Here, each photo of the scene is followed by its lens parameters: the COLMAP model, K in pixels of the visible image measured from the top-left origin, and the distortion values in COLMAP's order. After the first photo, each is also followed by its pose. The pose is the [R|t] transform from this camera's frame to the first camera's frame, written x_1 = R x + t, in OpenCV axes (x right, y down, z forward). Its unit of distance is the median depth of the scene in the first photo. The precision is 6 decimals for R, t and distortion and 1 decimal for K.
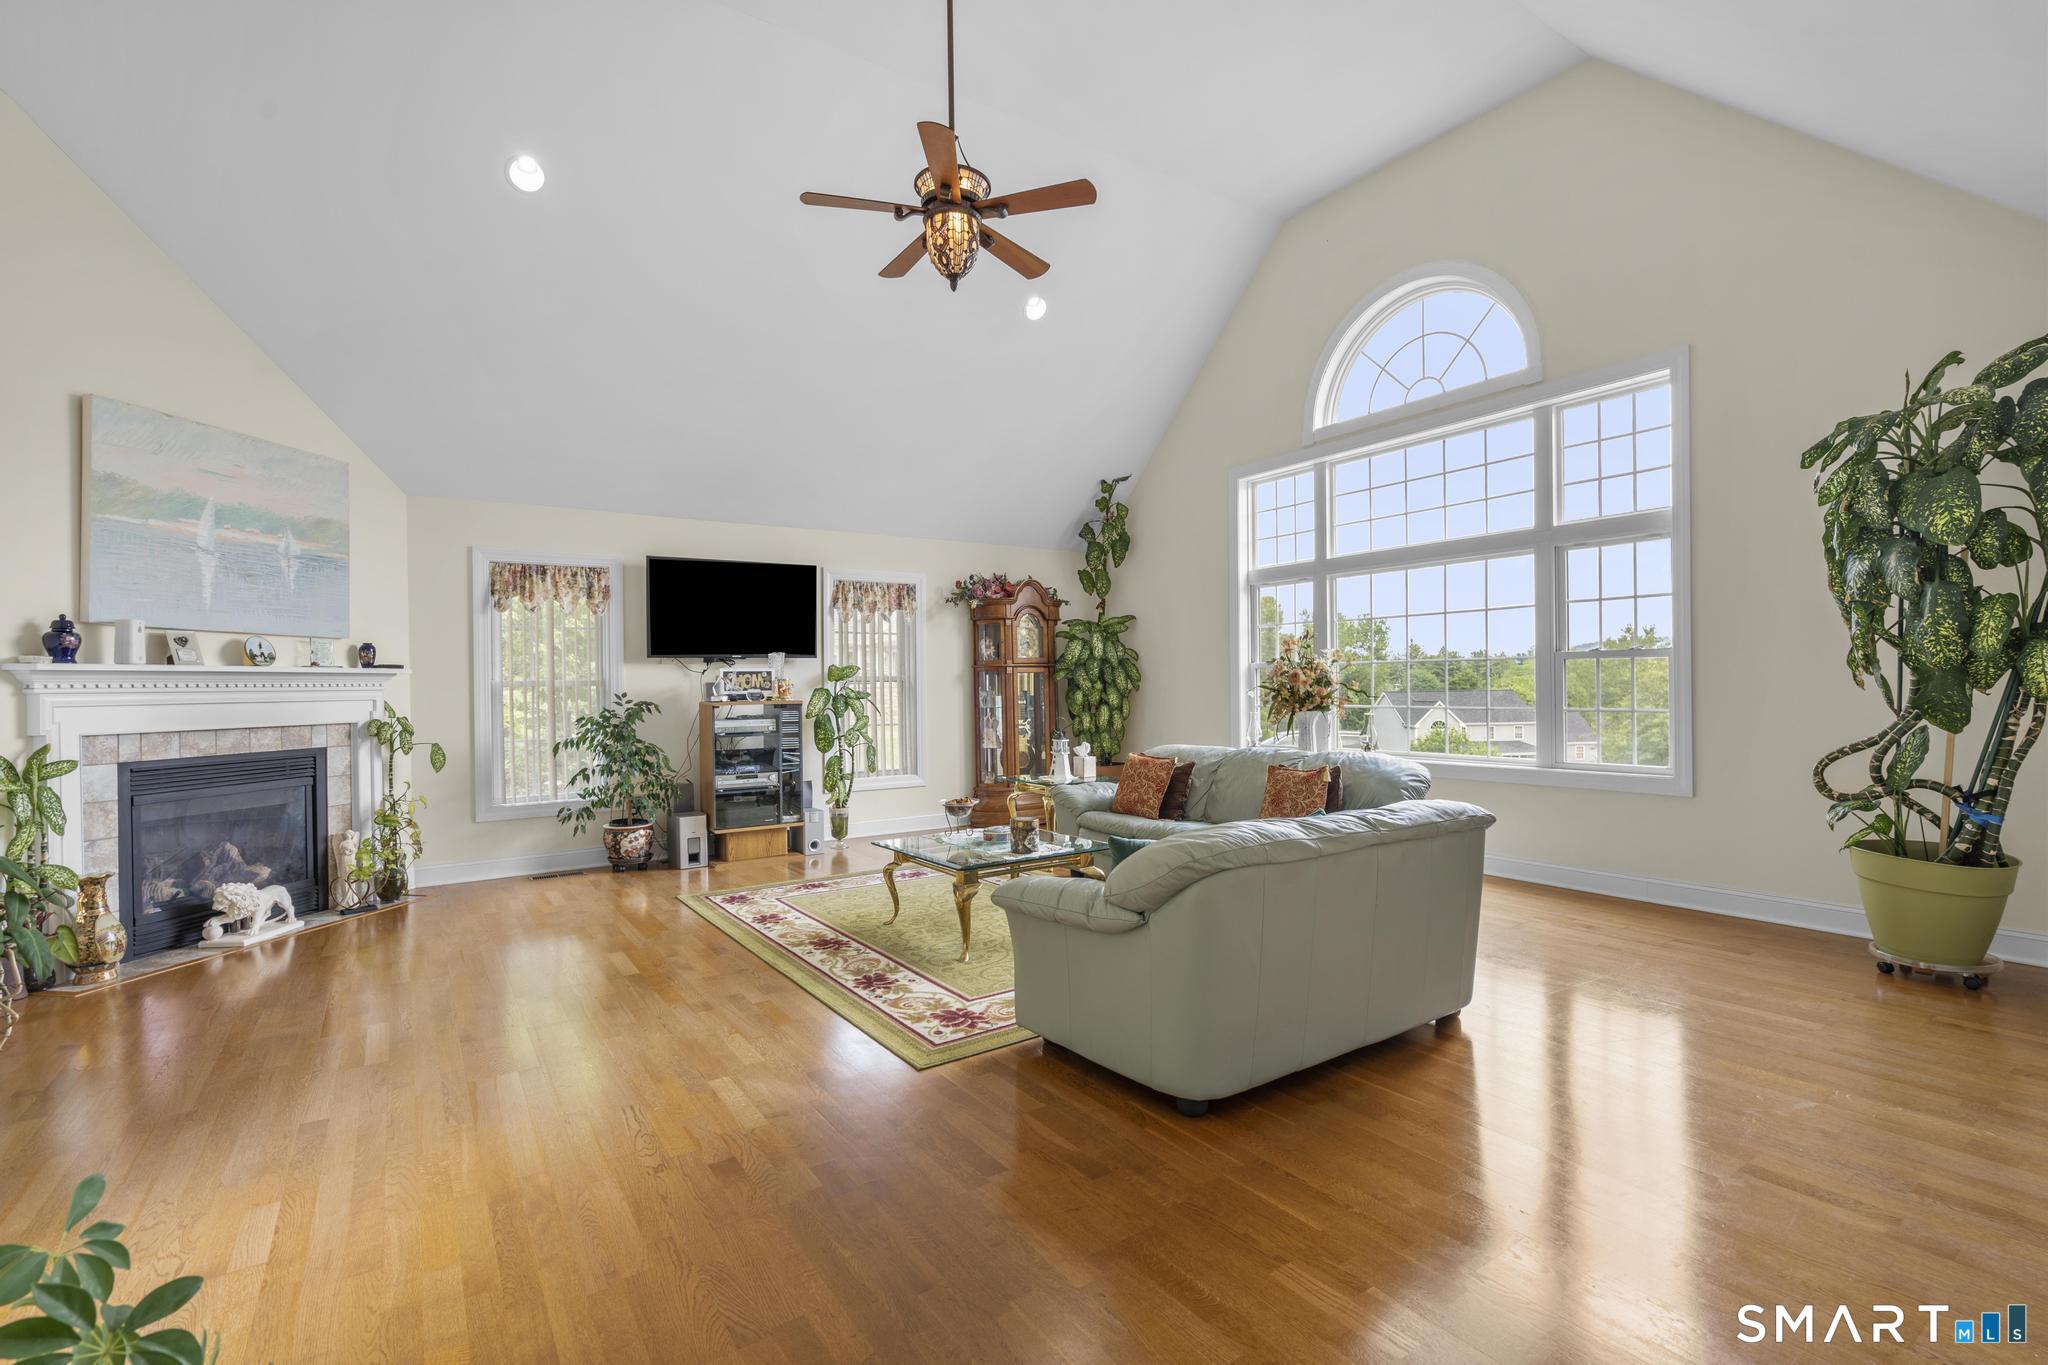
lens RADIAL K [[940.3, 0, 1025.4], [0, 940.3, 685.9], [0, 0, 1]] dist [-0.004224, 0.001461]
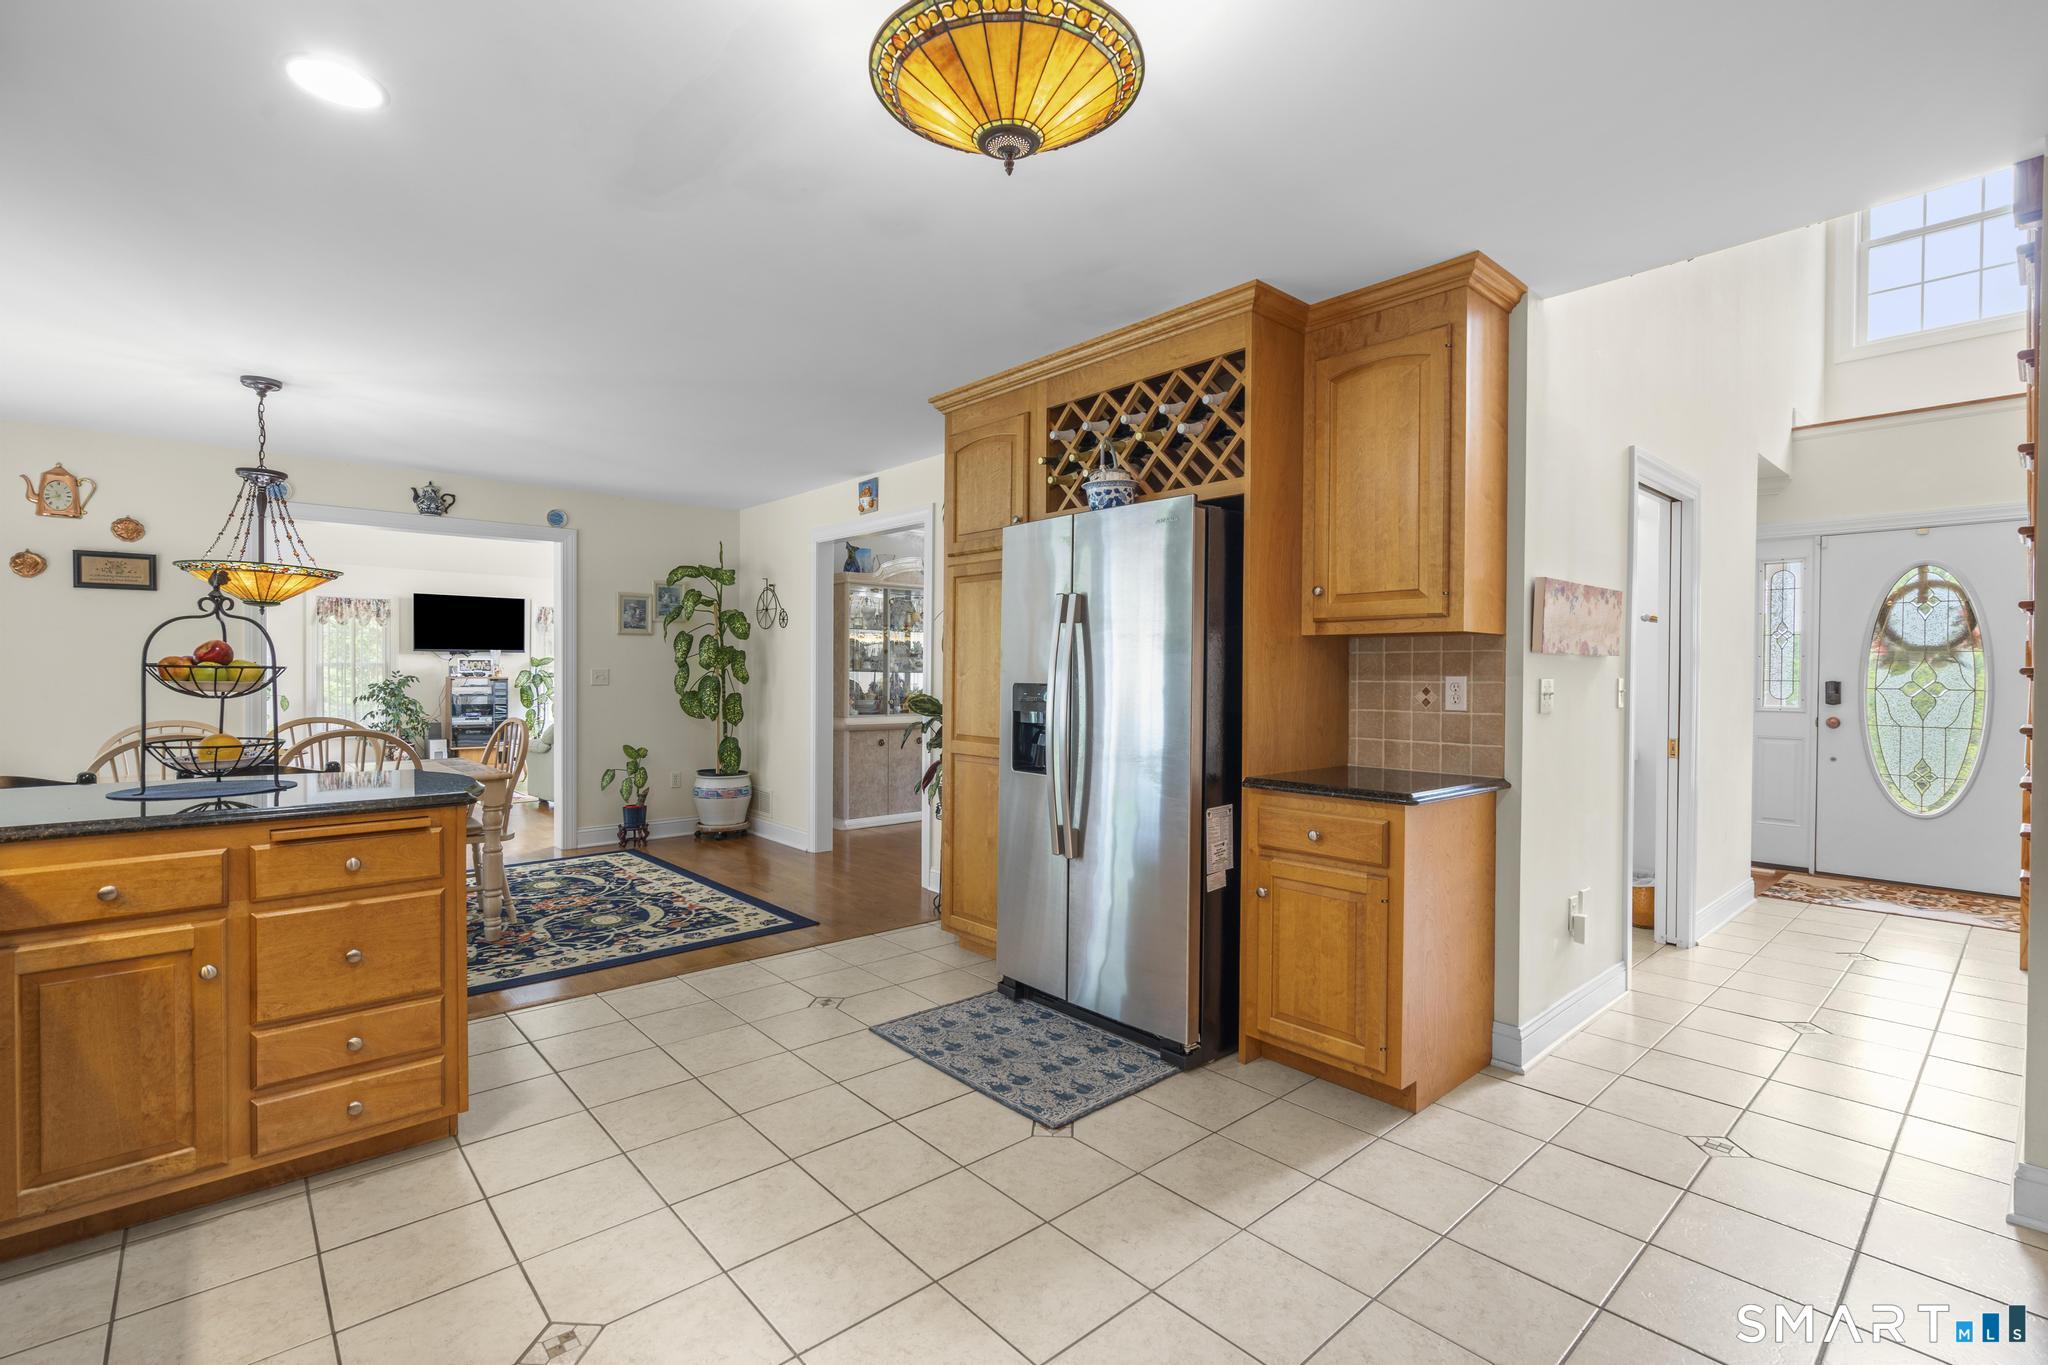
lens RADIAL K [[940.3, 0, 1035.9], [0, 940.3, 680.3], [0, 0, 1]] dist [-0.004224, 0.001461]
pose [[0.989274, 0.018392, 0.144911, 0.496765], [-0.019184, 0.999808, 0.004076, -0.004592], [-0.144808, -0.006812, 0.989436, -0.909827]]
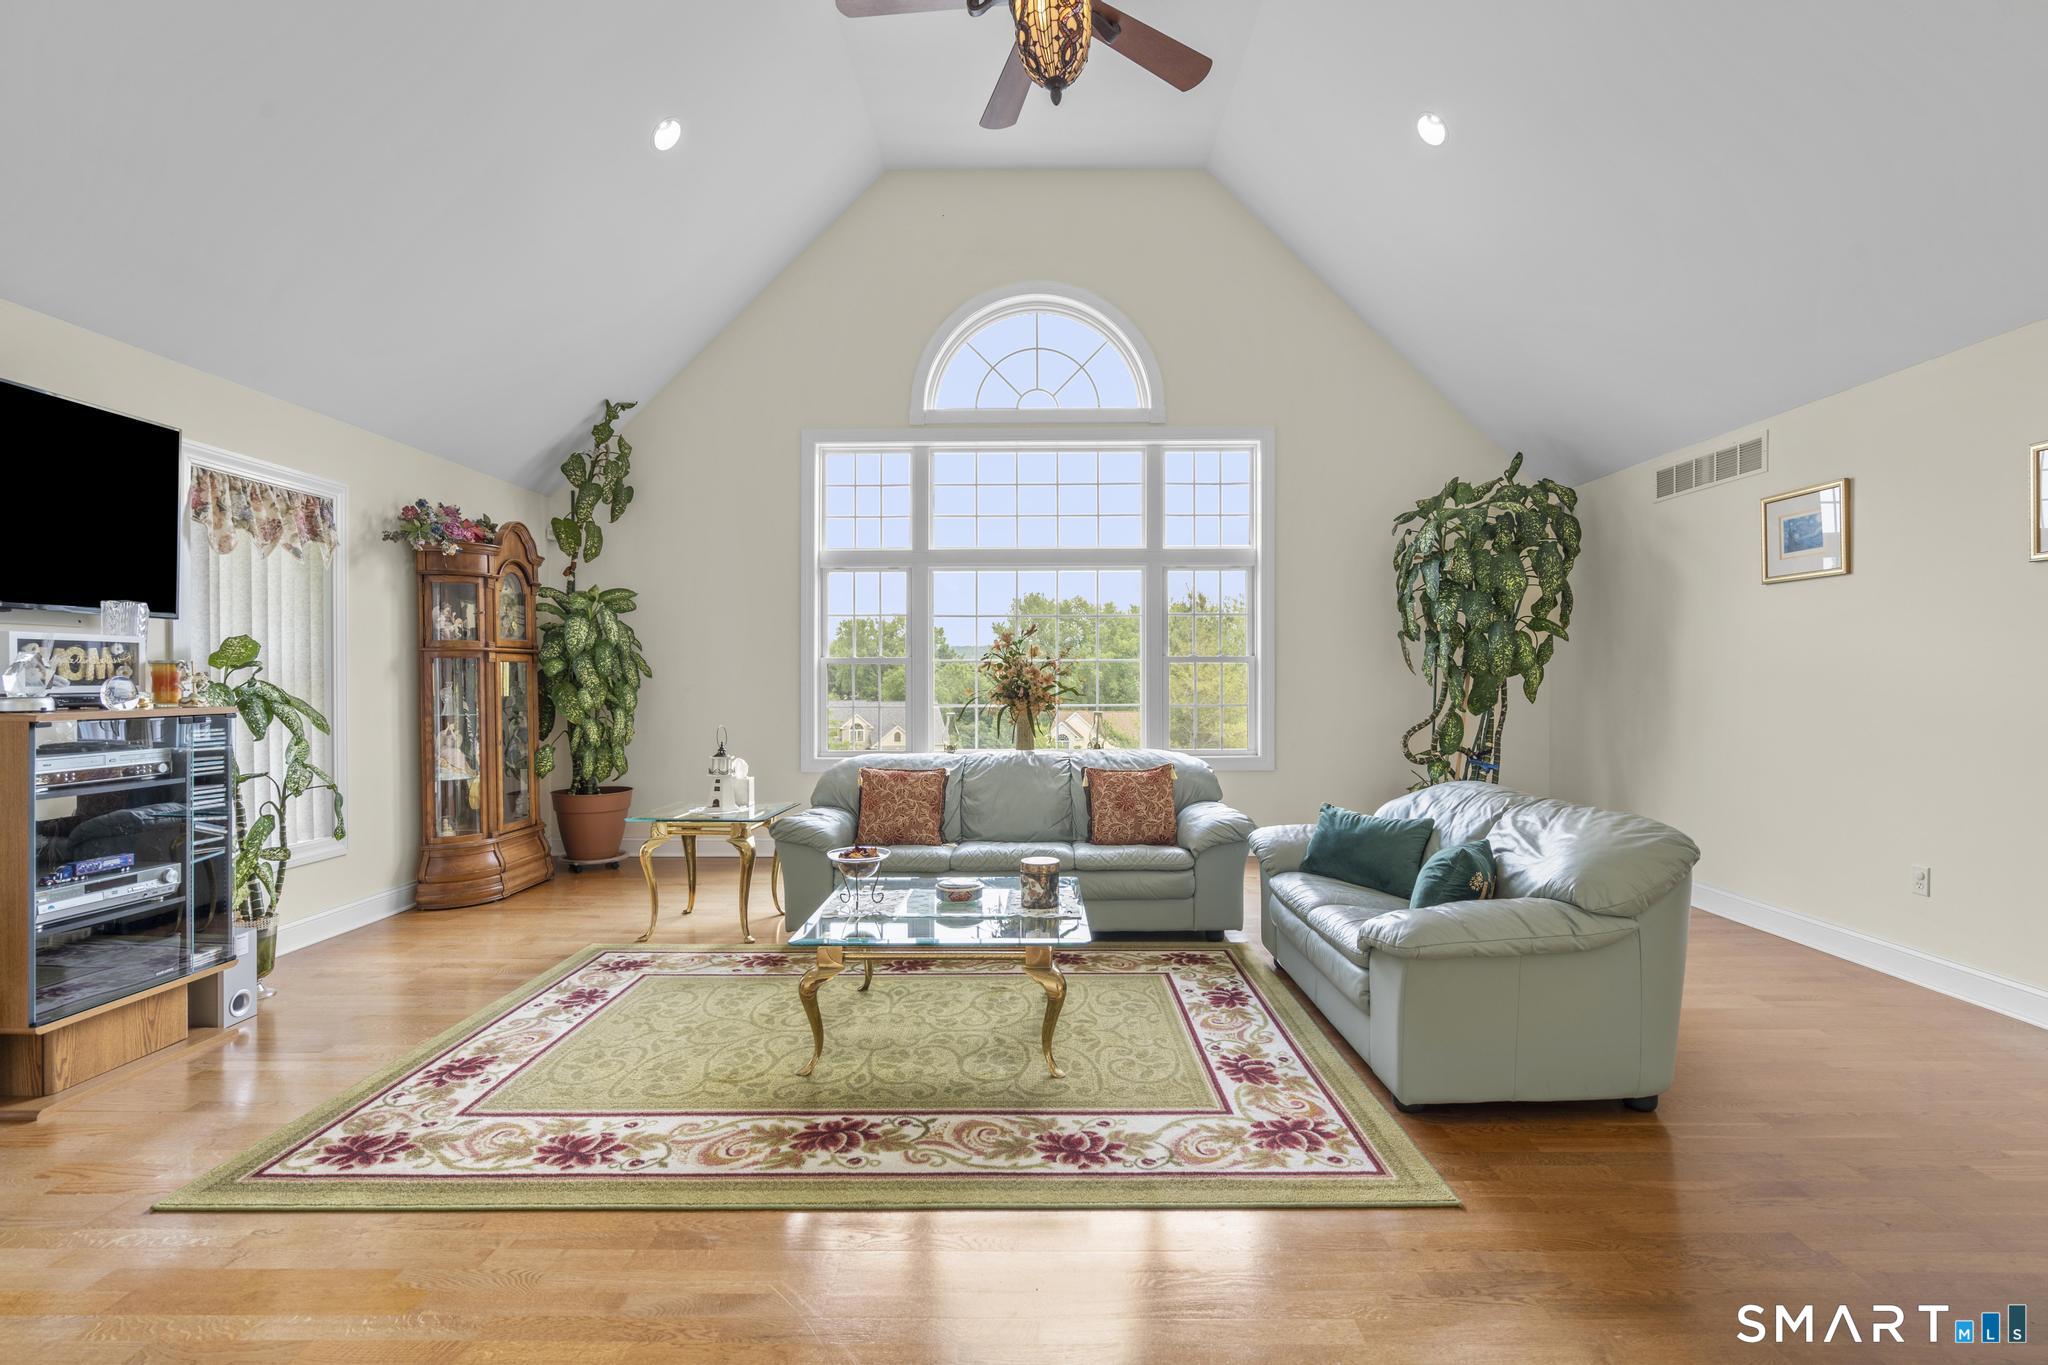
lens RADIAL K [[940.3, 0, 1032.1], [0, 940.3, 680.0], [0, 0, 1]] dist [-0.004224, 0.001461]
pose [[0.558027, 0.010609, 0.829755, -0.409492], [-0.003312, 0.999939, -0.010557, 0.005463], [-0.829816, 0.003143, 0.558028, 0.394430]]
